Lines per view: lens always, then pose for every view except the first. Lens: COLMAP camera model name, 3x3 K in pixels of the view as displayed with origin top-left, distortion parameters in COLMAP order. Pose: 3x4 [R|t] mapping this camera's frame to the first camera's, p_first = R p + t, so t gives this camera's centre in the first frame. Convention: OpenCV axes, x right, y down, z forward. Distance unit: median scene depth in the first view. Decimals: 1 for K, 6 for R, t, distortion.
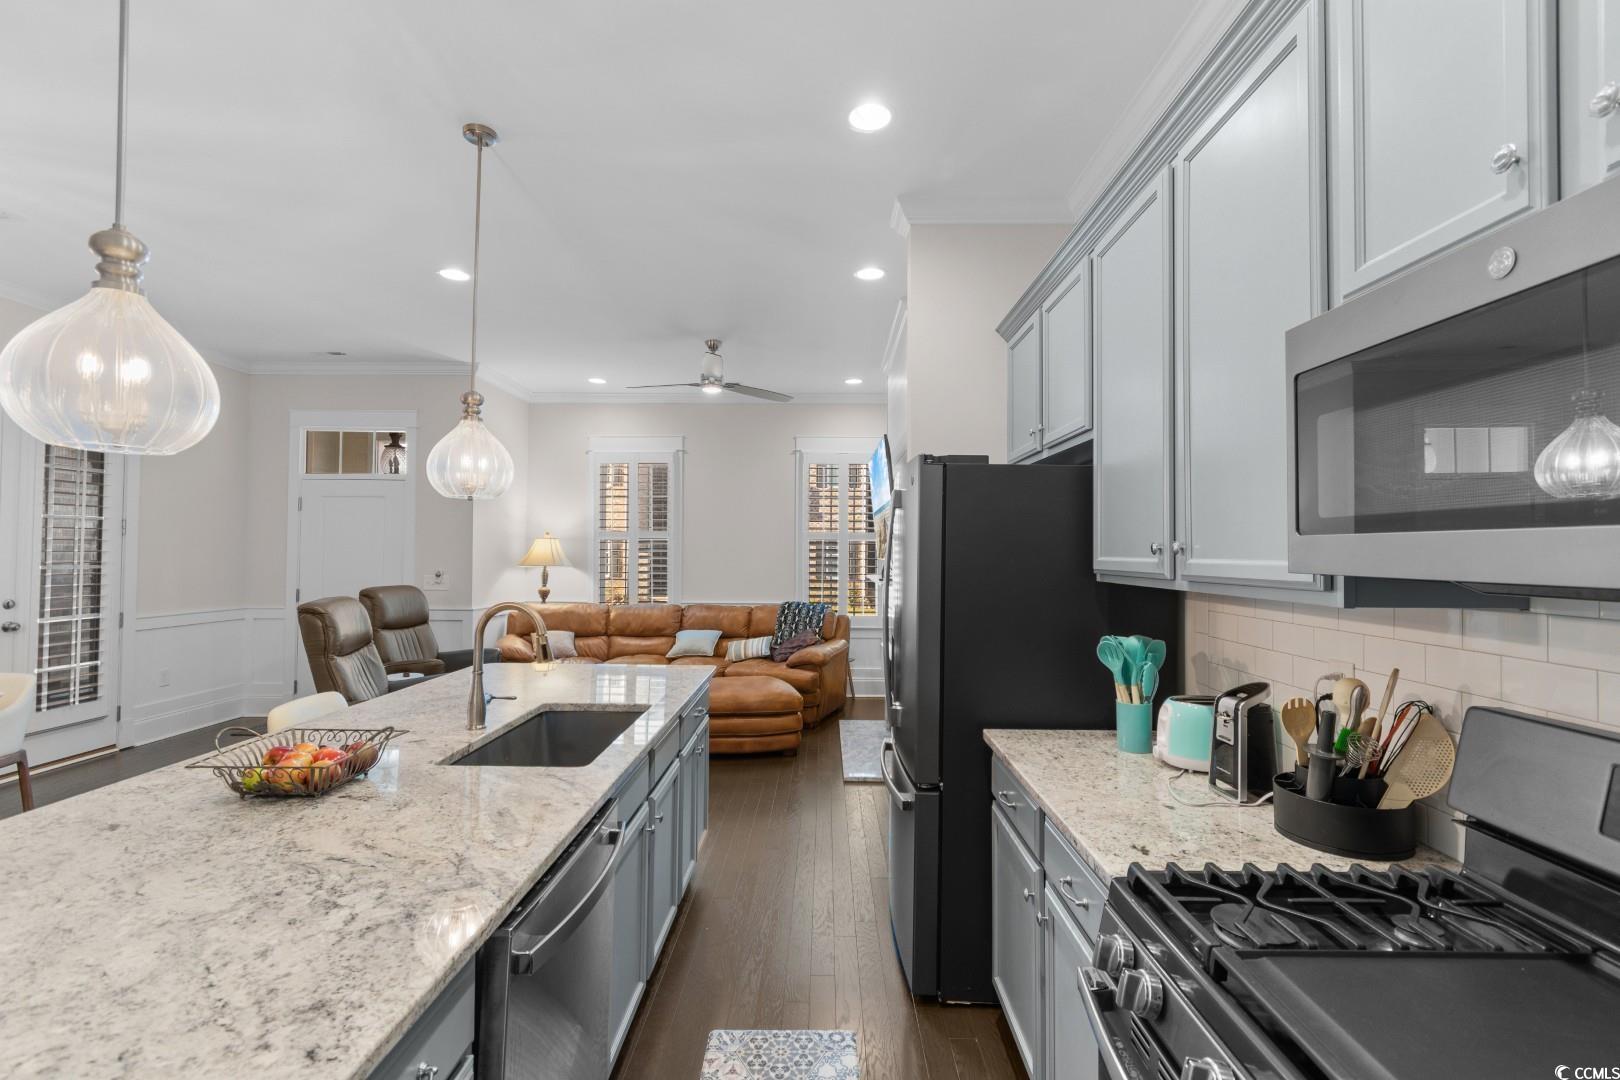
lens RADIAL K [[727.7, 0, 811.9], [0, 727.7, 539.2], [0, 0, 1]] dist [0.009278, -0.001572]
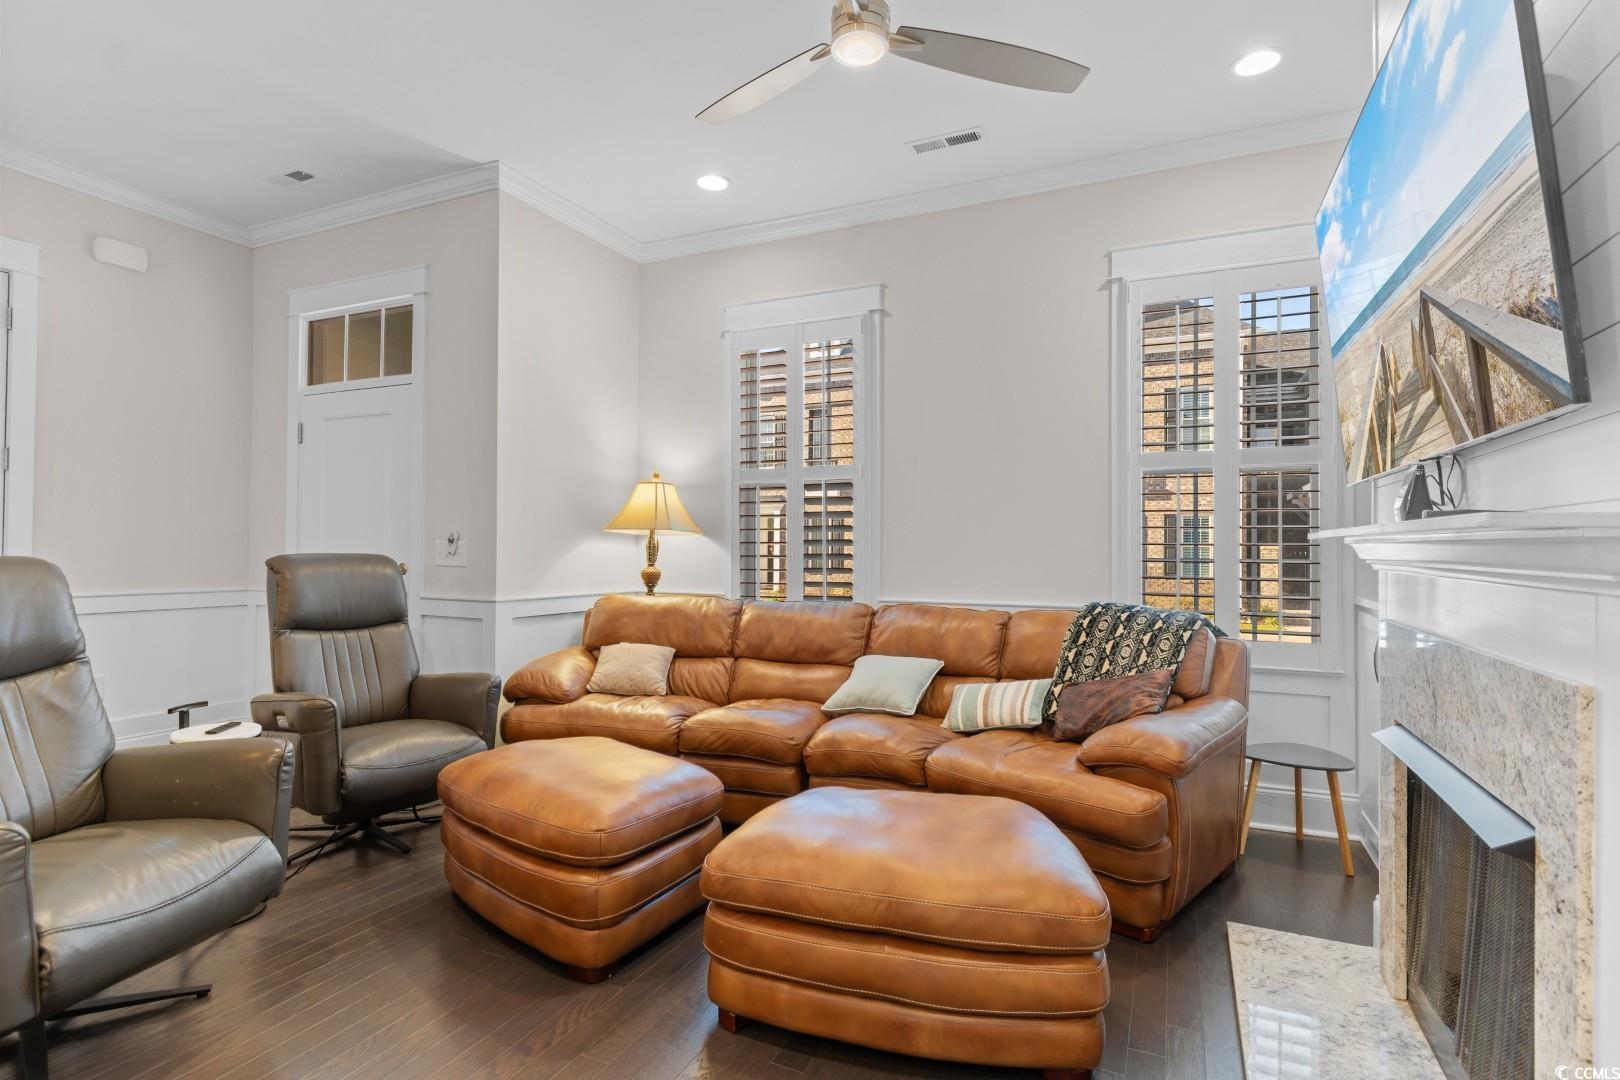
lens RADIAL K [[791.0, 0, 810.4], [0, 791.0, 545.2], [0, 0, 1]] dist [-0.012762, 0.000259]
pose [[0.916074, -0.001999, -0.401004, 0.004350], [0.007318, 0.999904, 0.011733, 0.043892], [0.400942, -0.013683, 0.916001, 0.492933]]
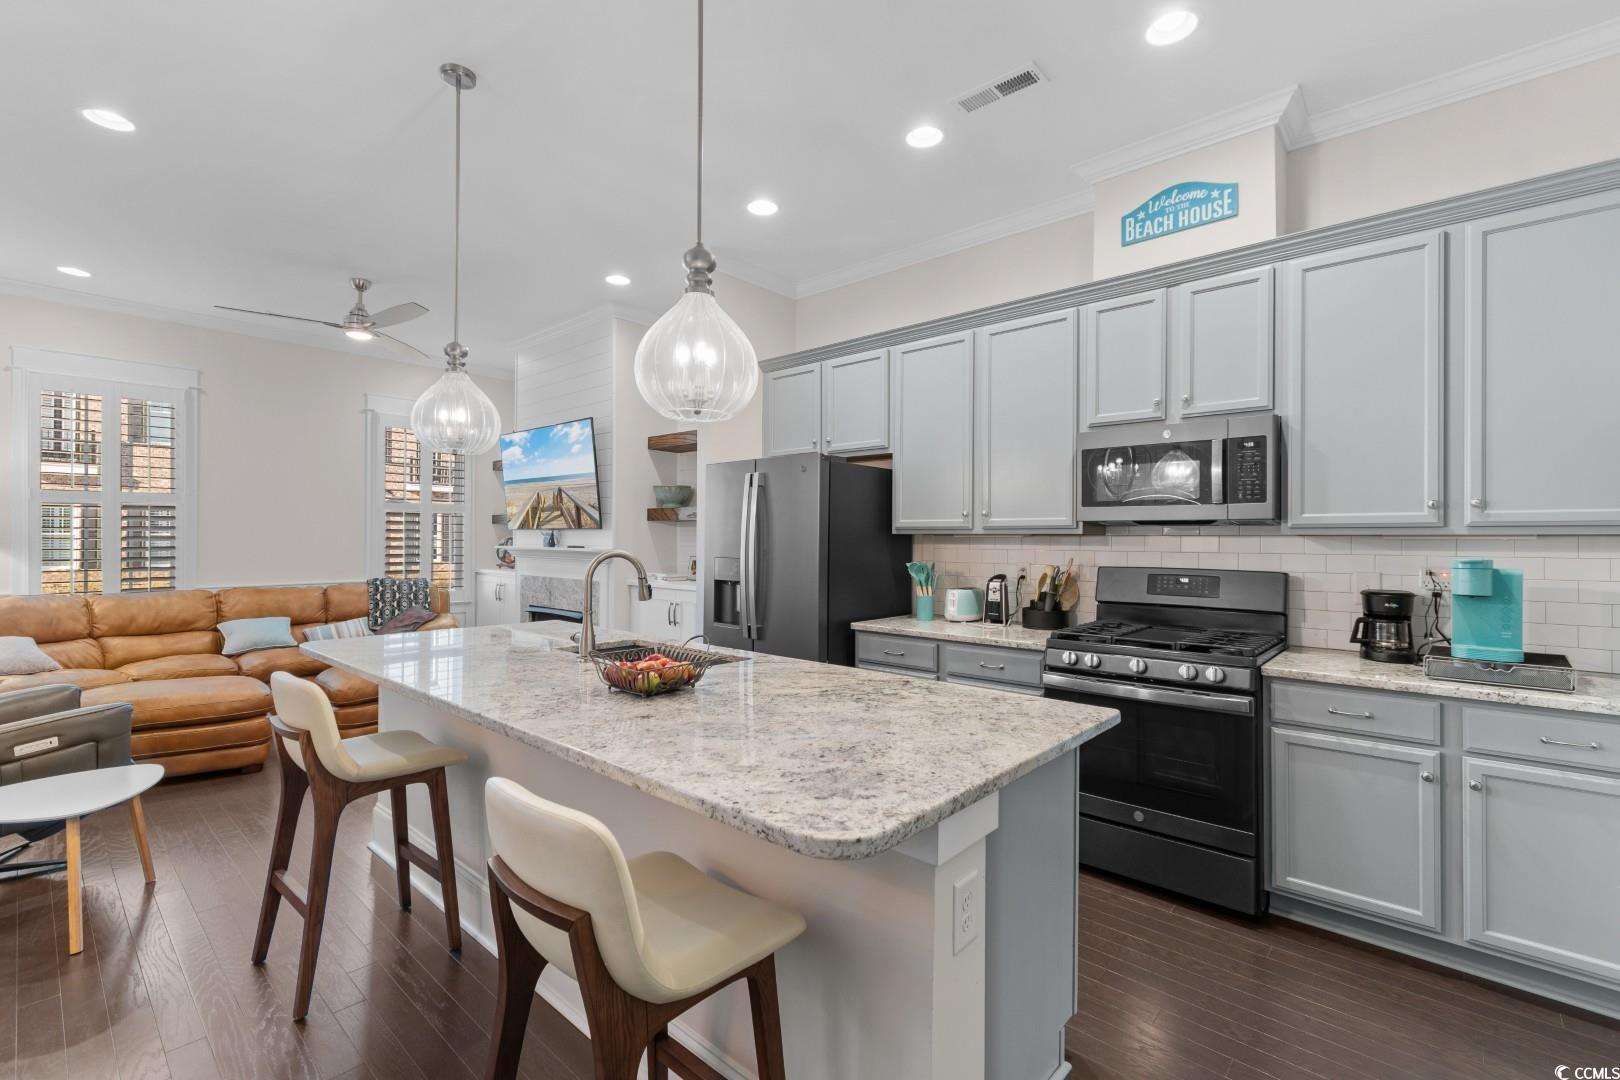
lens RADIAL K [[727.7, 0, 824.5], [0, 727.7, 530.9], [0, 0, 1]] dist [0.009278, -0.001572]
pose [[0.650178, 0.002415, 0.759778, -0.362303], [-0.012246, 0.999898, 0.007301, 0.014645], [-0.759683, -0.014051, 0.650142, -0.004121]]
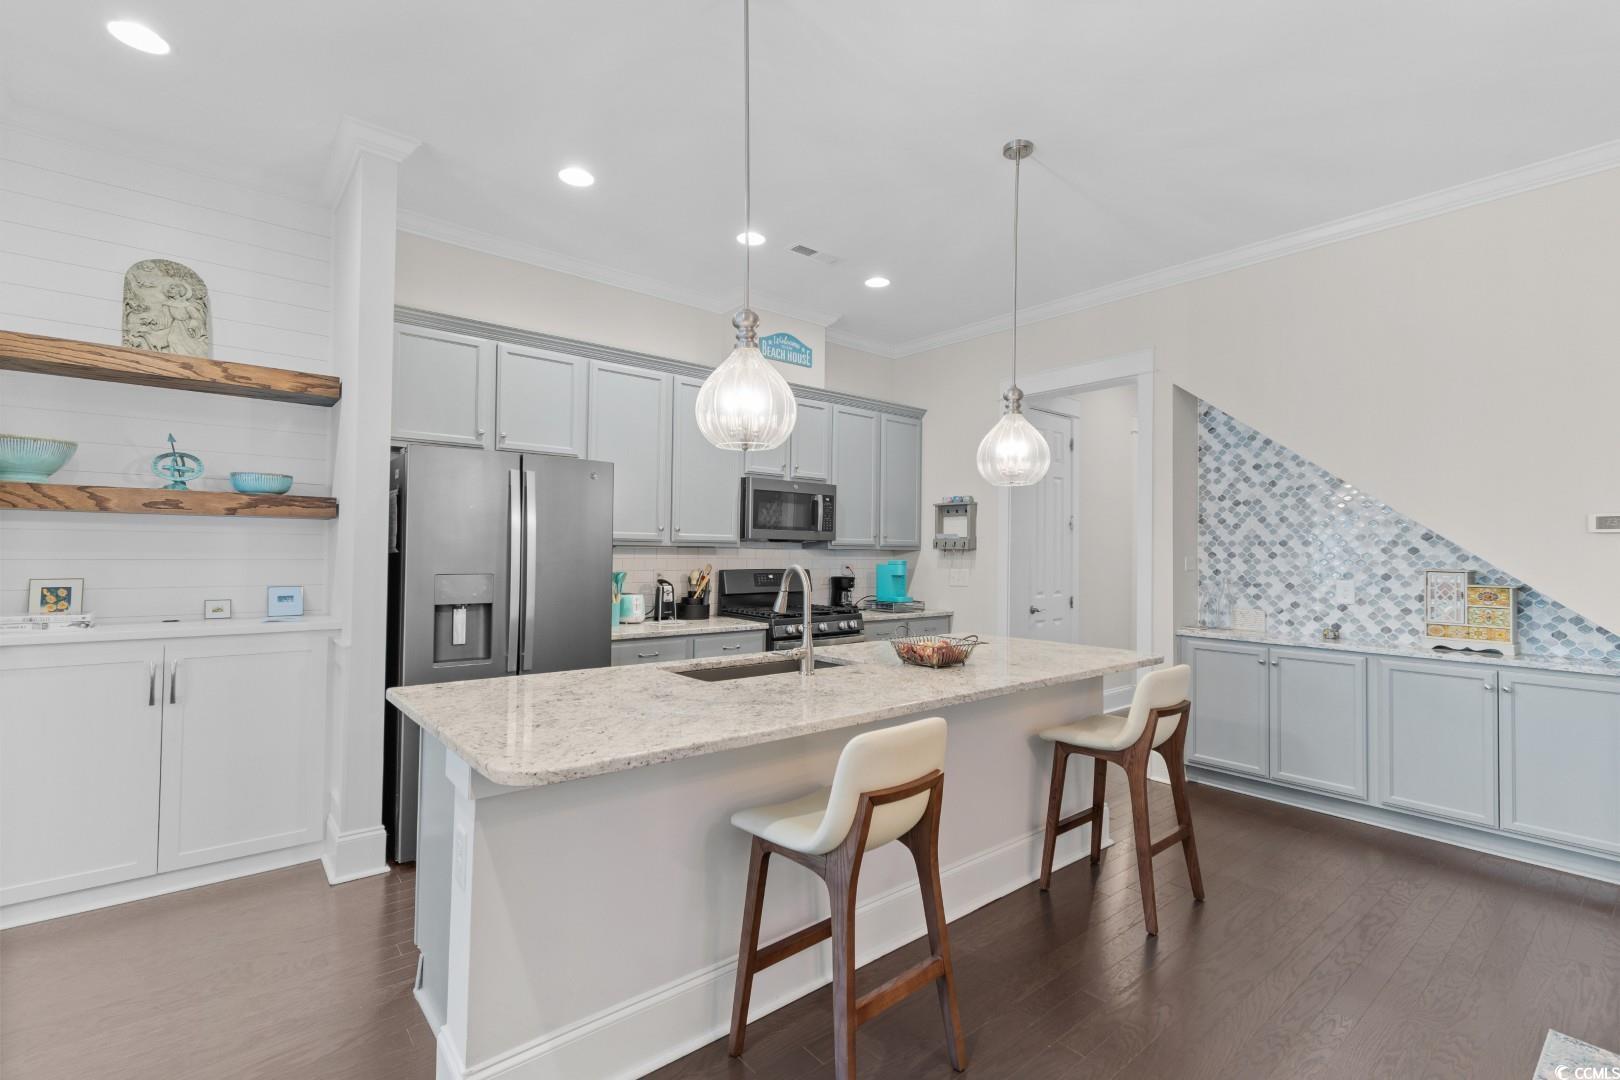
lens RADIAL K [[727.7, 0, 816.3], [0, 727.7, 540.0], [0, 0, 1]] dist [0.009278, -0.001572]
pose [[-0.674154, -0.005119, 0.738573, -0.442238], [-0.030437, 0.999319, -0.020856, 0.023694], [-0.737963, -0.036540, -0.673851, 0.601315]]
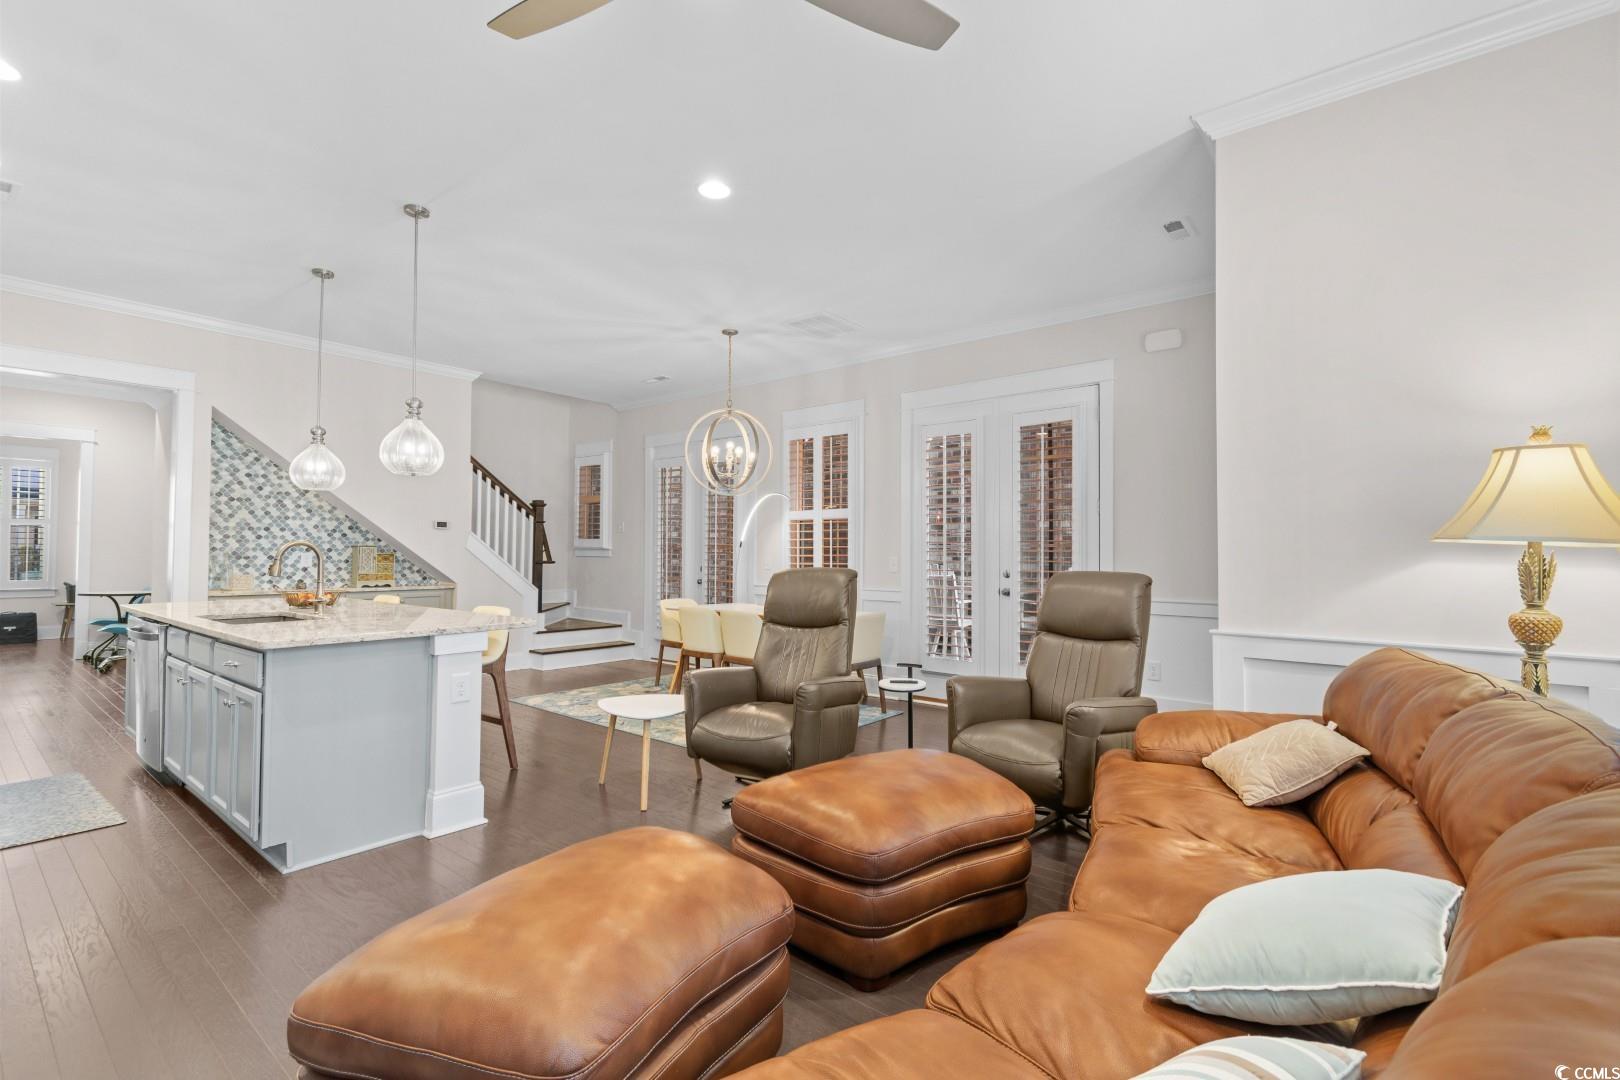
lens RADIAL K [[702.1, 0, 815.8], [0, 702.1, 538.8], [0, 0, 1]] dist [-0.000387, -0.000038]
pose [[-0.603151, -0.030834, -0.797031, 0.037639], [0.001347, 0.999212, -0.039675, 0.050313], [0.797626, -0.025004, -0.602634, 0.984846]]
